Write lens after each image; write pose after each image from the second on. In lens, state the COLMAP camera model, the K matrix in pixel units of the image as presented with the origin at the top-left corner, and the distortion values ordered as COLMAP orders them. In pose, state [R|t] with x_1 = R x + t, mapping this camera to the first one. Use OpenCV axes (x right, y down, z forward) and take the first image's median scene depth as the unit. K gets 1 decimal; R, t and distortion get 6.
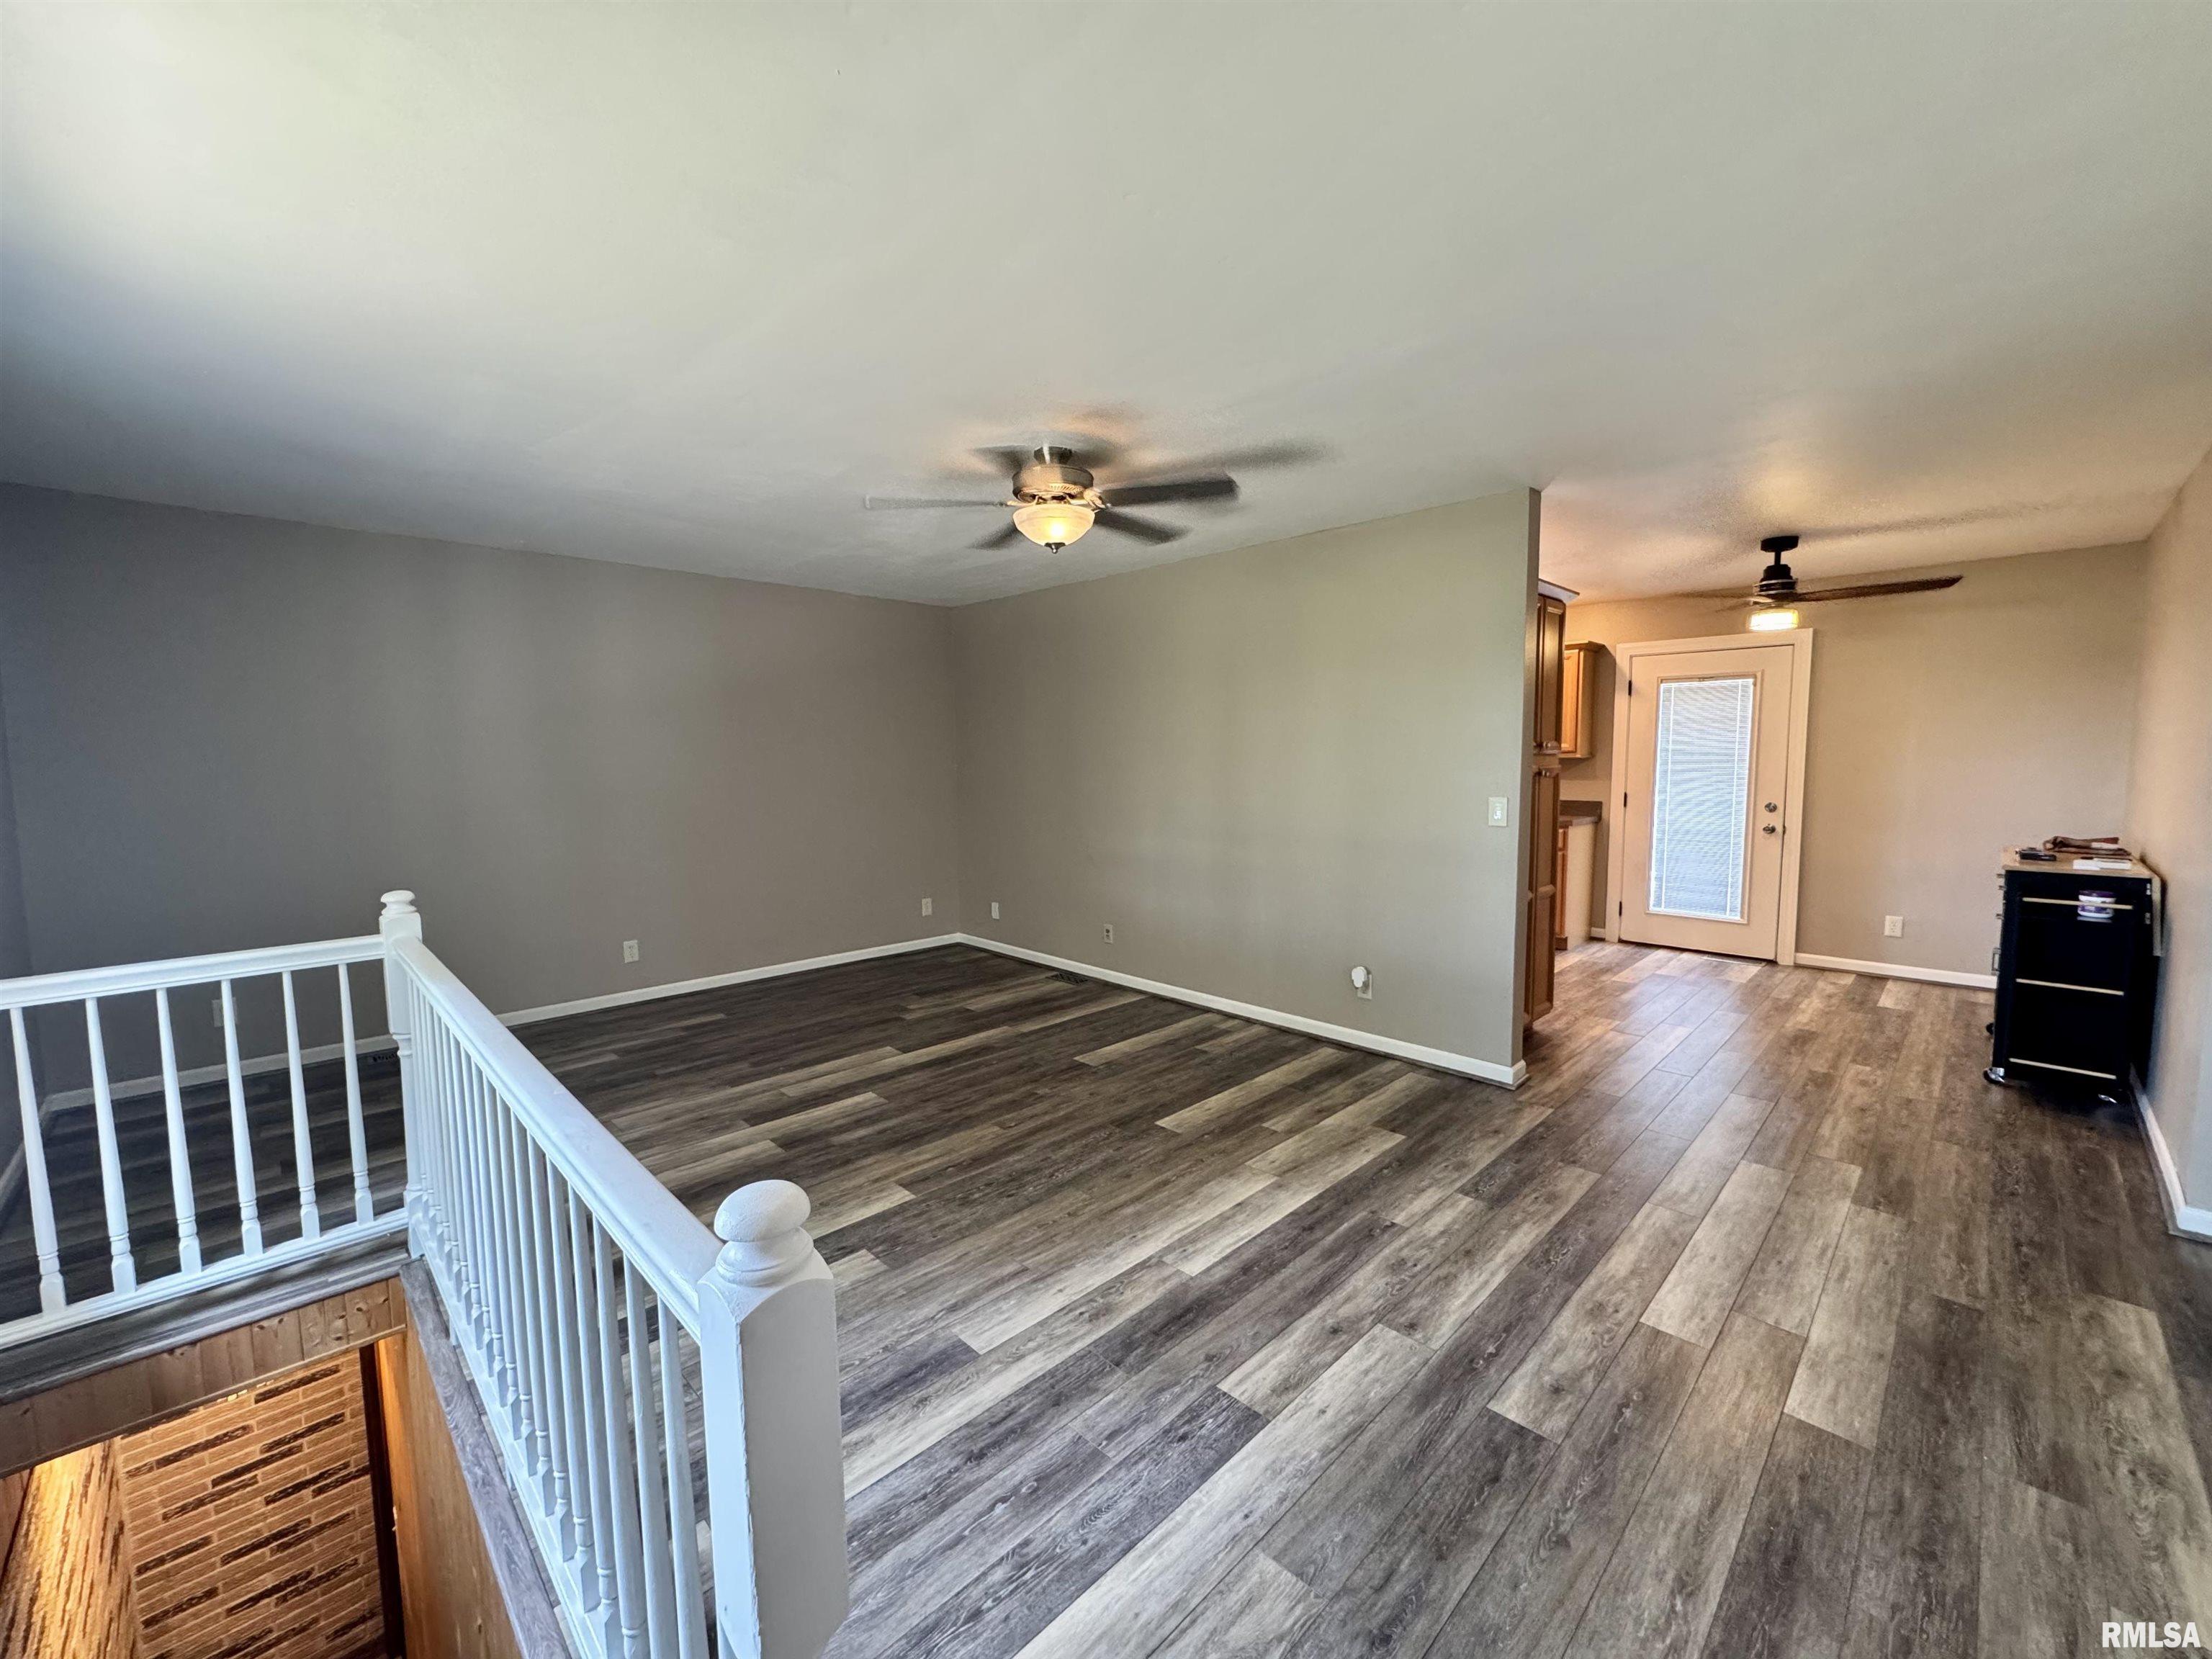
lens RADIAL K [[881.4, 0, 1111.3], [0, 881.4, 828.1], [0, 0, 1]] dist [-0.003948, 0.000067]
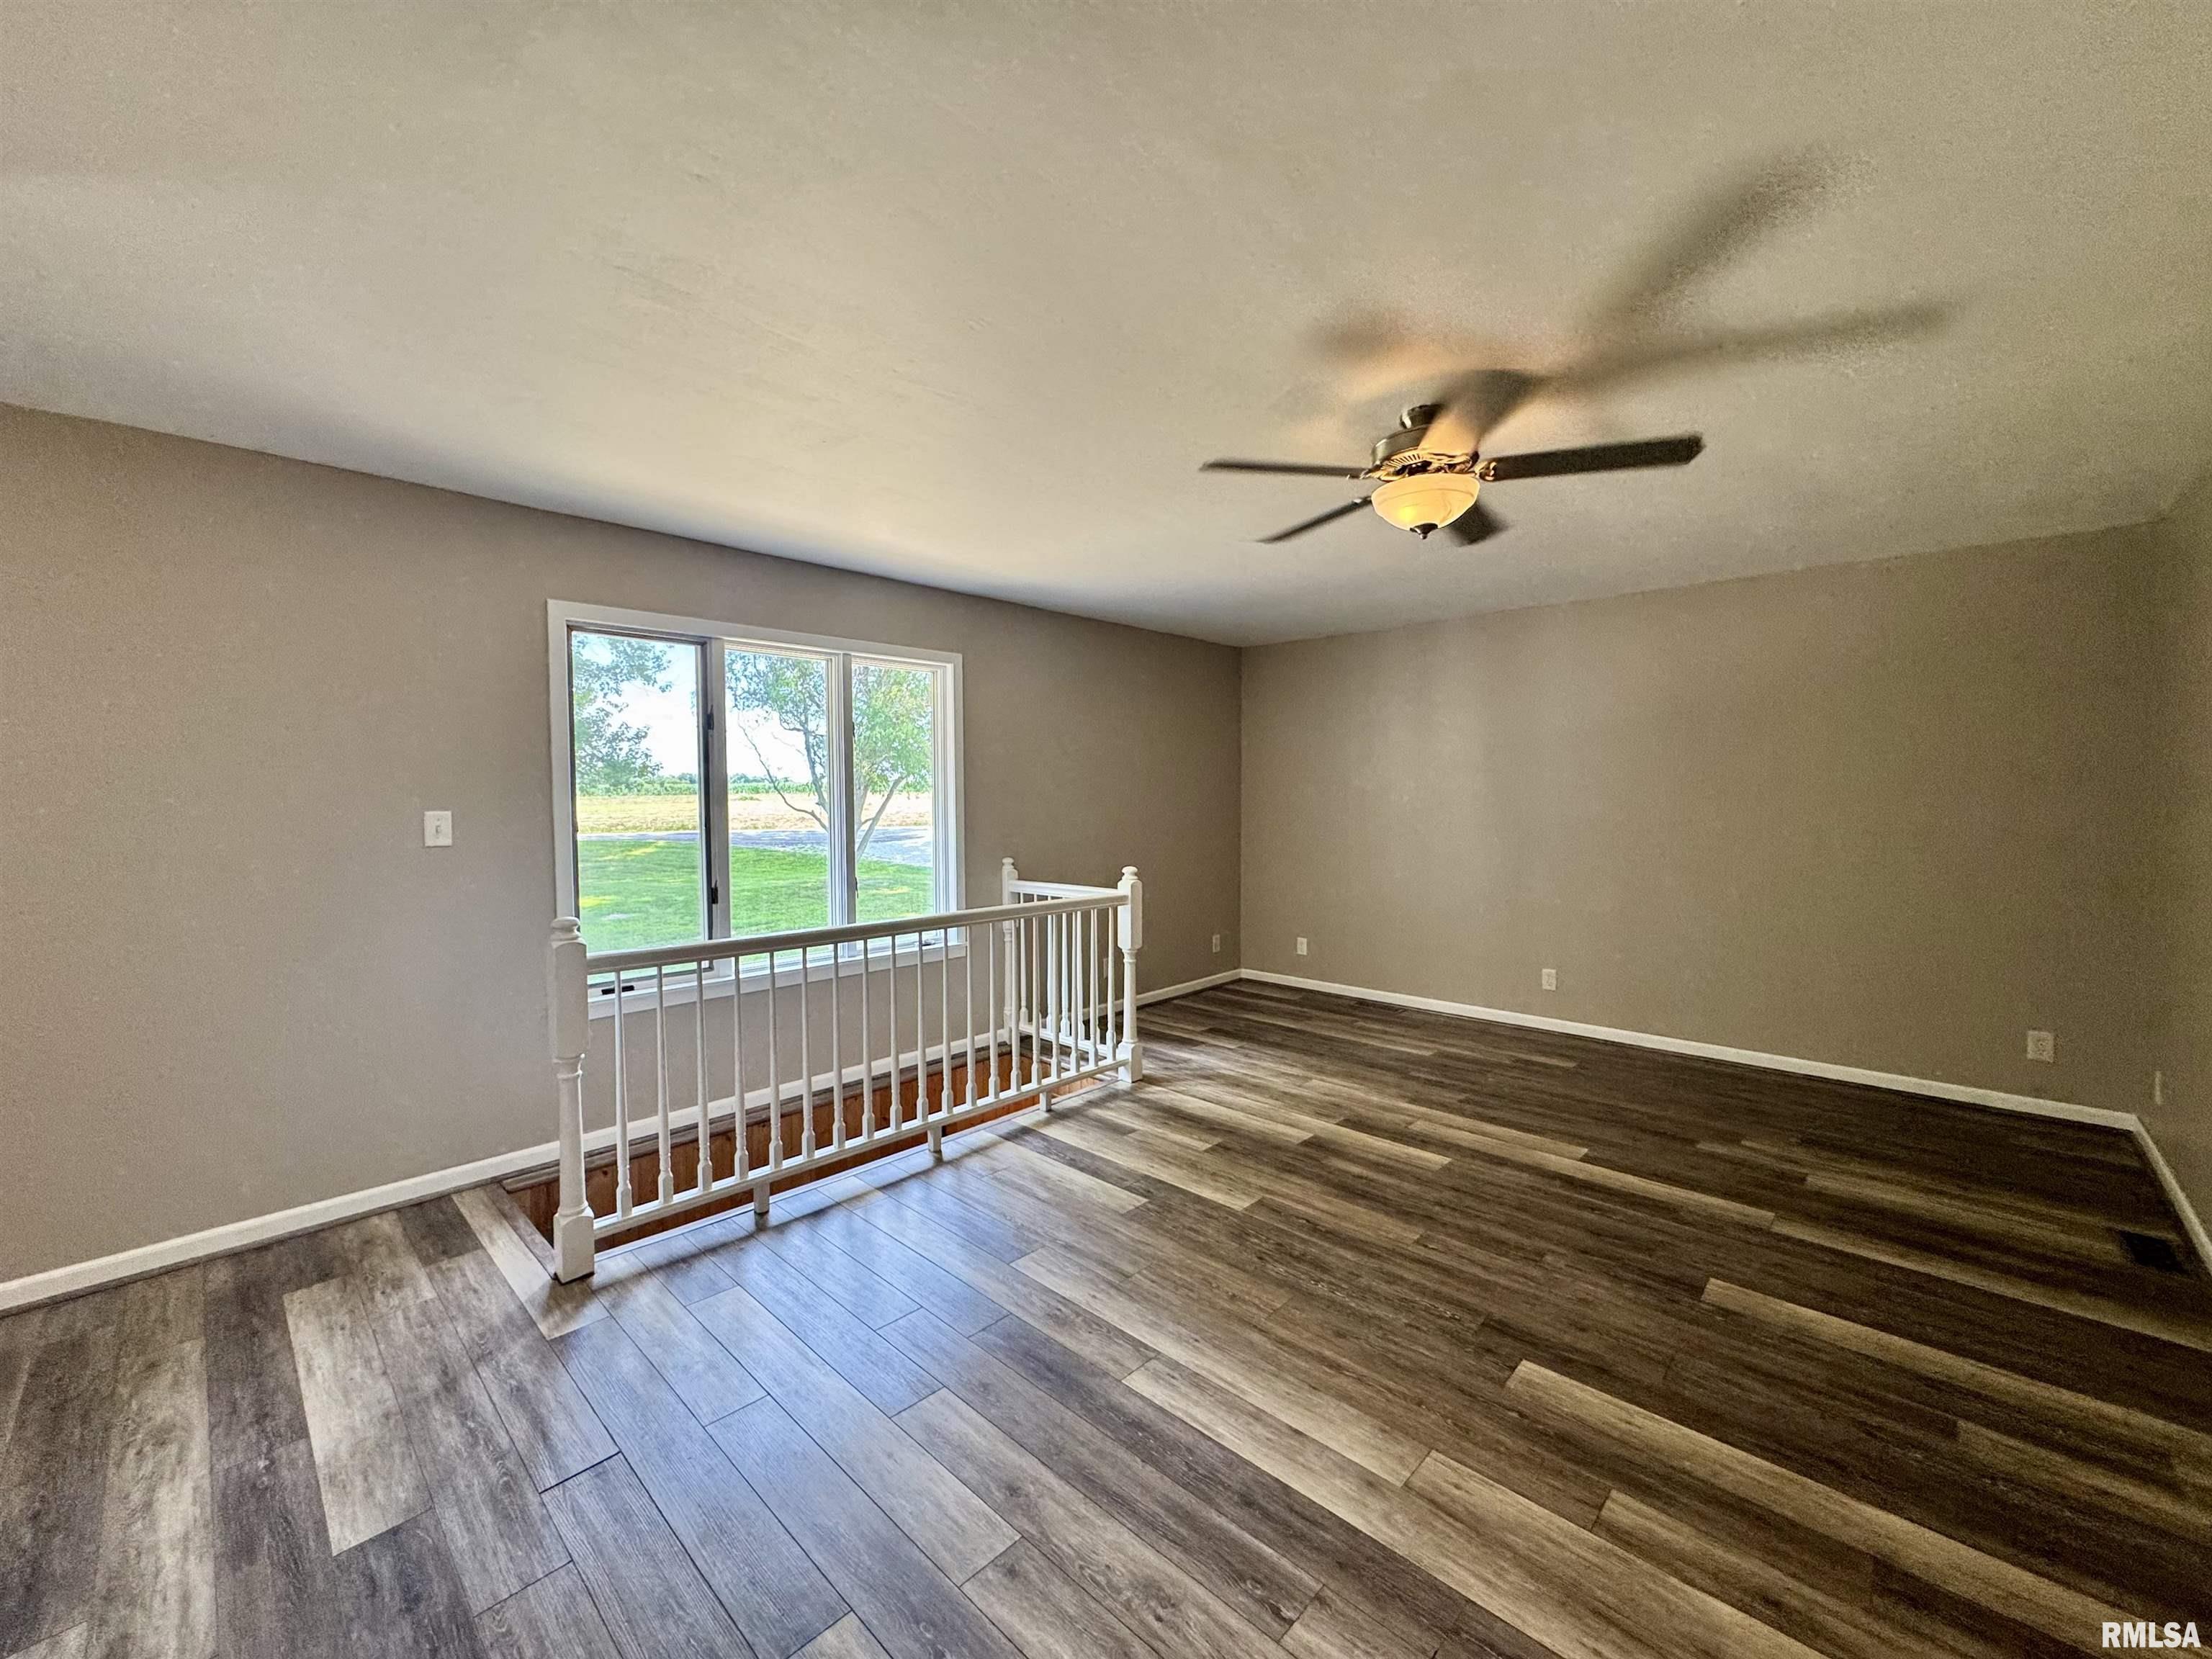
lens RADIAL K [[881.4, 0, 1104.2], [0, 881.4, 829.0], [0, 0, 1]] dist [-0.003948, 0.000067]
pose [[0.027857, 0.050058, -0.998358, 0.664950], [-0.083895, 0.995339, 0.047566, -0.058534], [0.996085, 0.082432, 0.031927, 0.638408]]
